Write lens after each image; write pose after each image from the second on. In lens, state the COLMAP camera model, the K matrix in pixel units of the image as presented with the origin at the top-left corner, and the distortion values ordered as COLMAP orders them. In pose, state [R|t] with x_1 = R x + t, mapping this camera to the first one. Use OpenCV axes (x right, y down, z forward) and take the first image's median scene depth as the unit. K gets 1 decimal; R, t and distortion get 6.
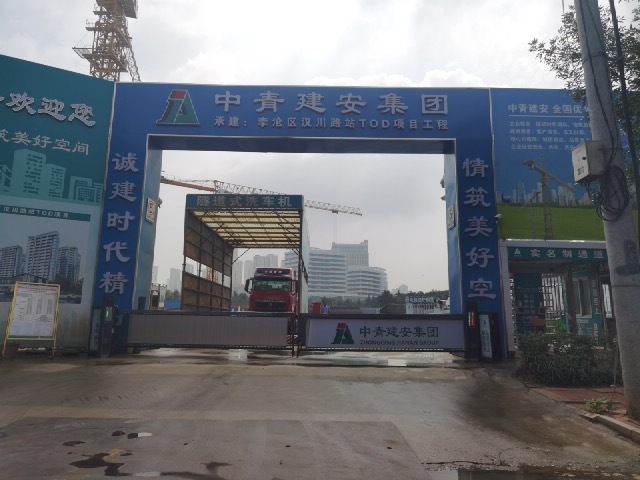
lens RADIAL K [[434.0, 0, 320.0], [0, 434.0, 240.0], [0, 0, 1]] dist [0.013966, 0.000440]
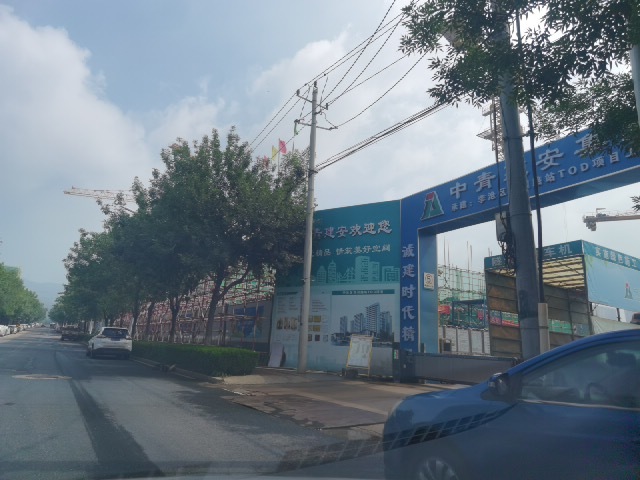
lens RADIAL K [[434.0, 0, 320.0], [0, 434.0, 240.0], [0, 0, 1]] dist [0.013966, 0.000440]
pose [[0.520109, -0.196623, -0.831159, 0.648241], [0.105980, 0.980477, -0.165627, -0.002547], [0.847499, -0.001942, 0.530794, -0.041830]]
